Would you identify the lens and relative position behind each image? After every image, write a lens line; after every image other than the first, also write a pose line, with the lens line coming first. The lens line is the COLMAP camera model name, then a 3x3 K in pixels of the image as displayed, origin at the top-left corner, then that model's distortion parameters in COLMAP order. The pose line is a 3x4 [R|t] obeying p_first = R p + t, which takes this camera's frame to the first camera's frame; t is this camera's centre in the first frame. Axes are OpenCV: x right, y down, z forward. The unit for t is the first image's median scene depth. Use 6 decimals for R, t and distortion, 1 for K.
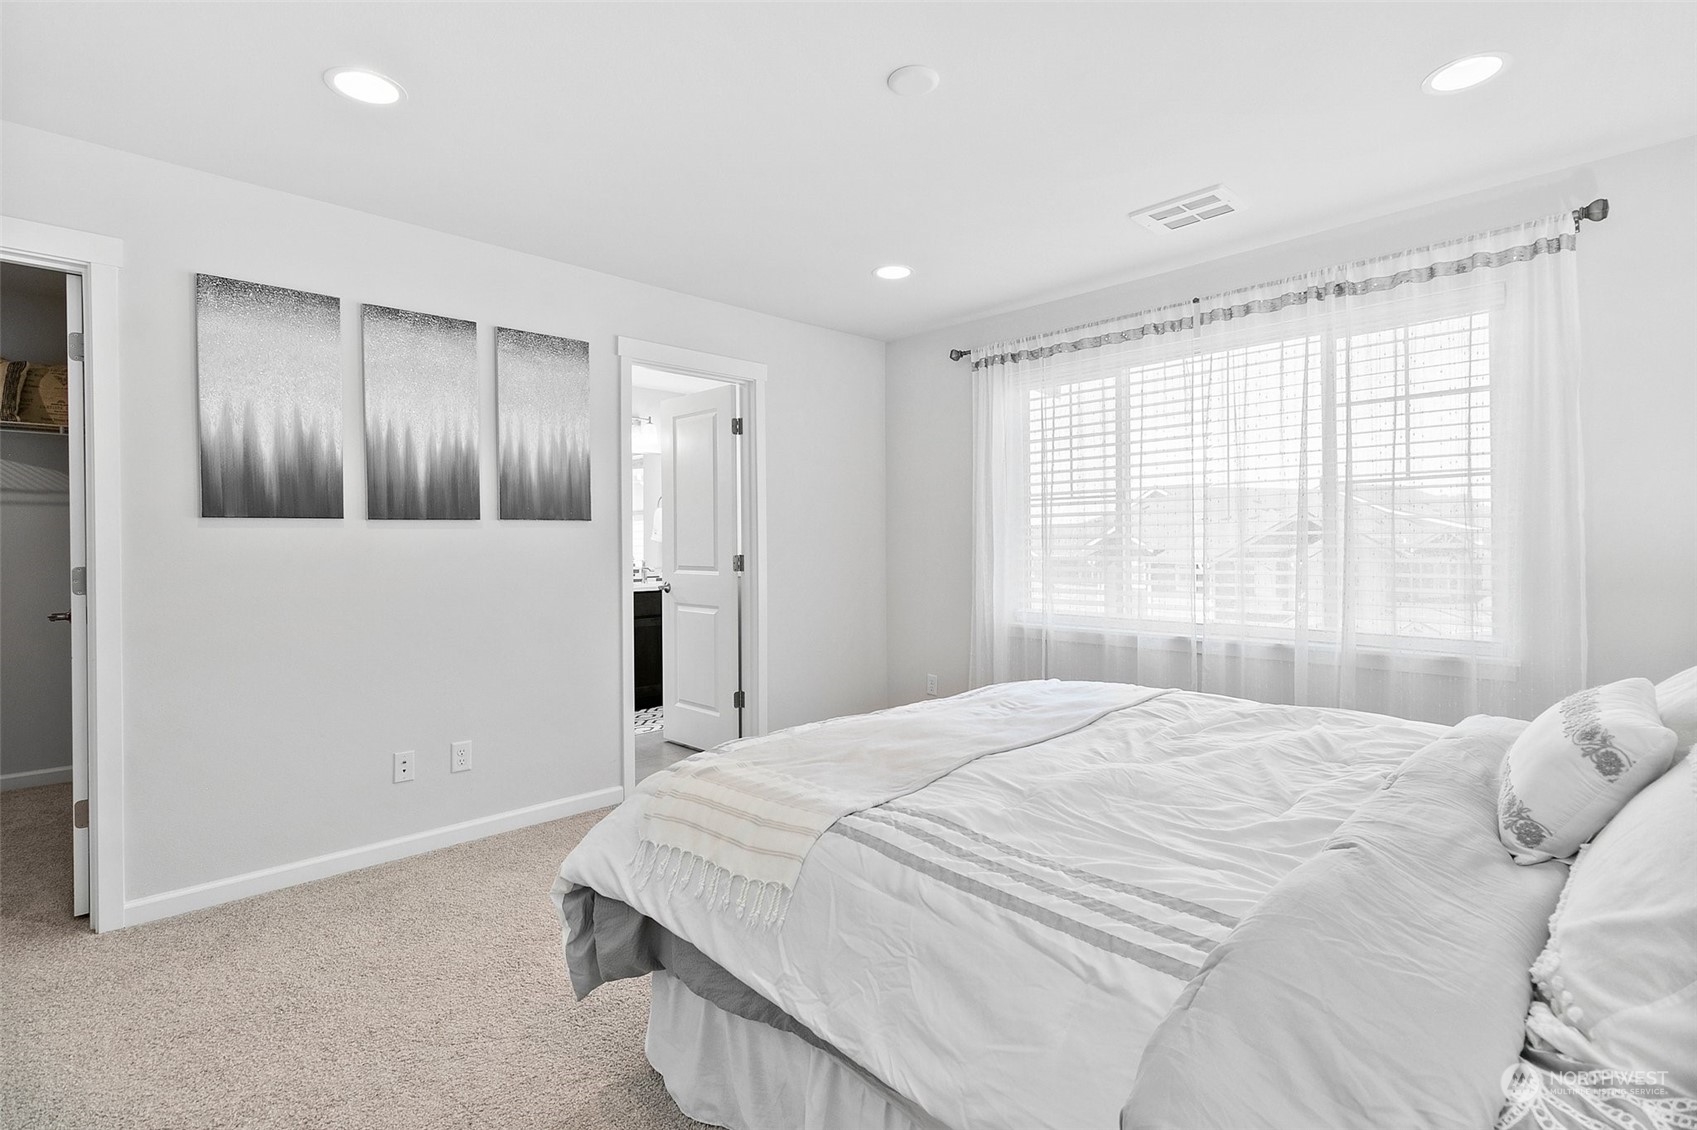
lens RADIAL K [[772.6, 0, 812.7], [0, 772.6, 554.0], [0, 0, 1]] dist [-0.000937, -0.000096]
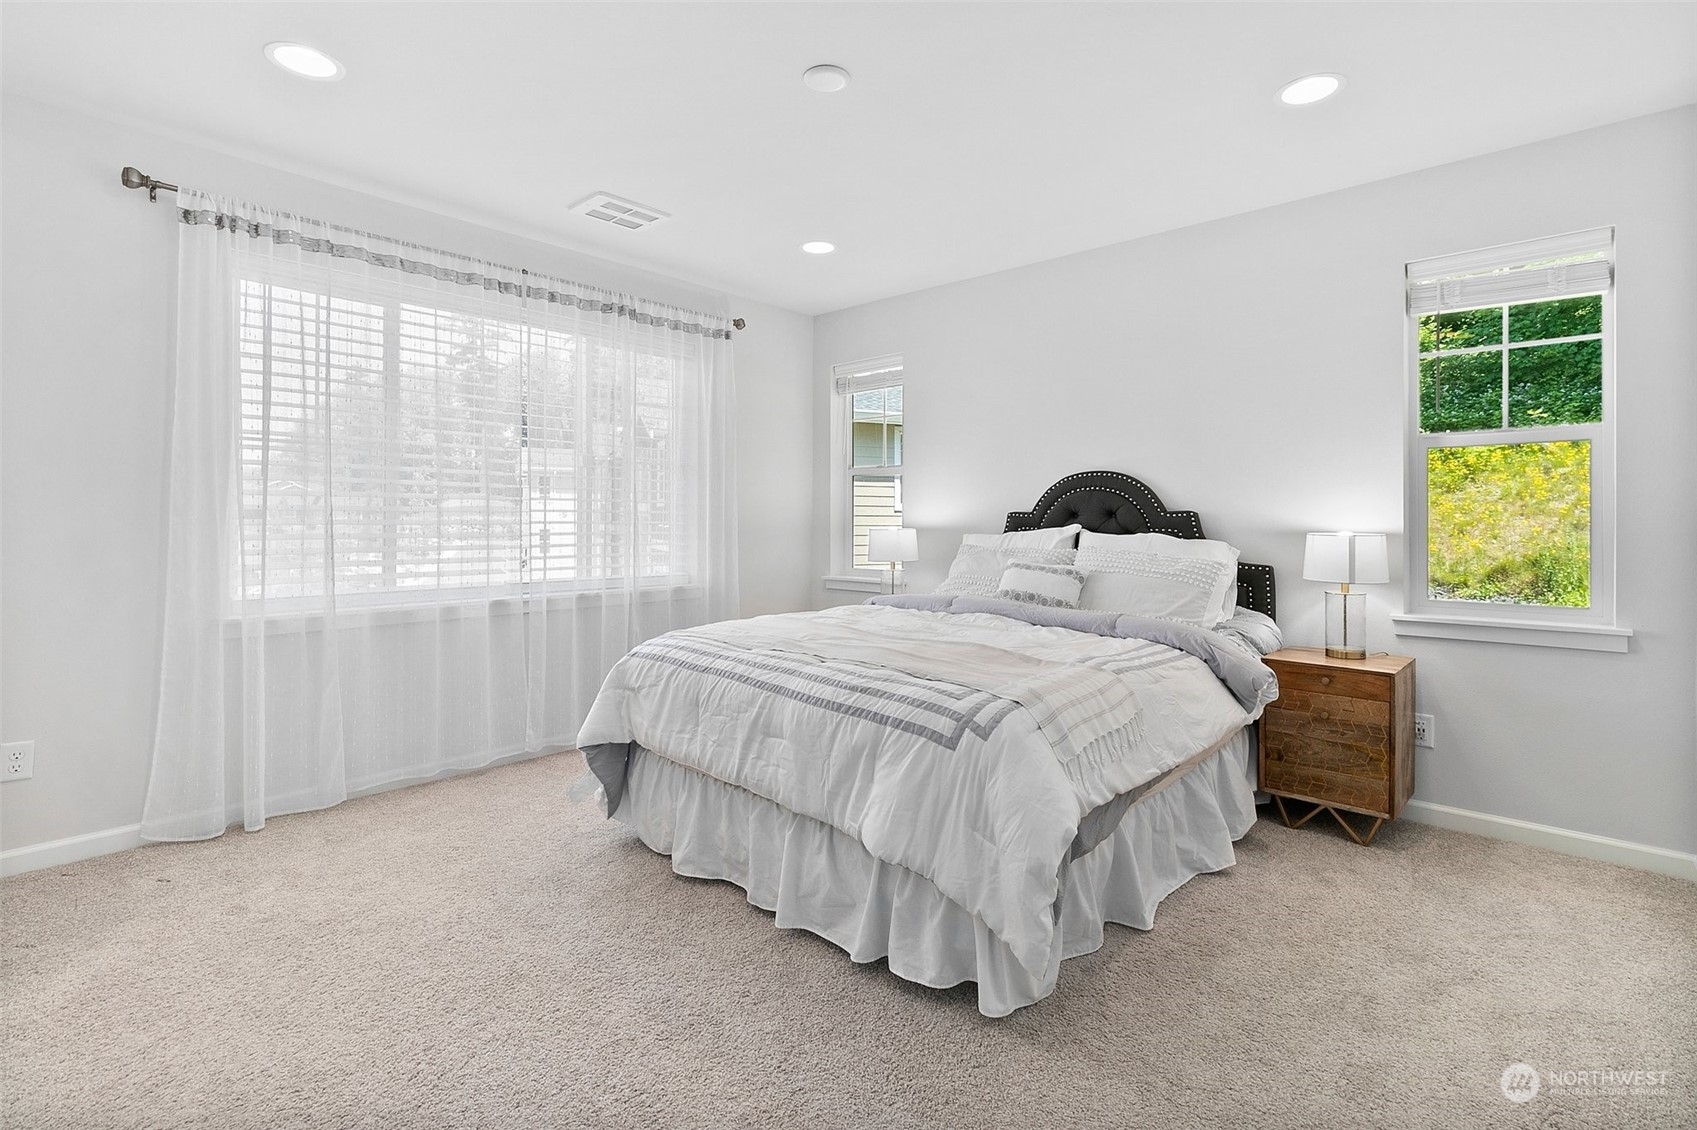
lens RADIAL K [[799.6, 0, 849.5], [0, 799.6, 523.3], [0, 0, 1]] dist [0.002779, -0.000546]
pose [[-0.092166, -0.010592, 0.995687, -0.607598], [-0.002393, 0.999943, 0.010416, -0.003583], [-0.995741, -0.001422, -0.092186, 0.659610]]
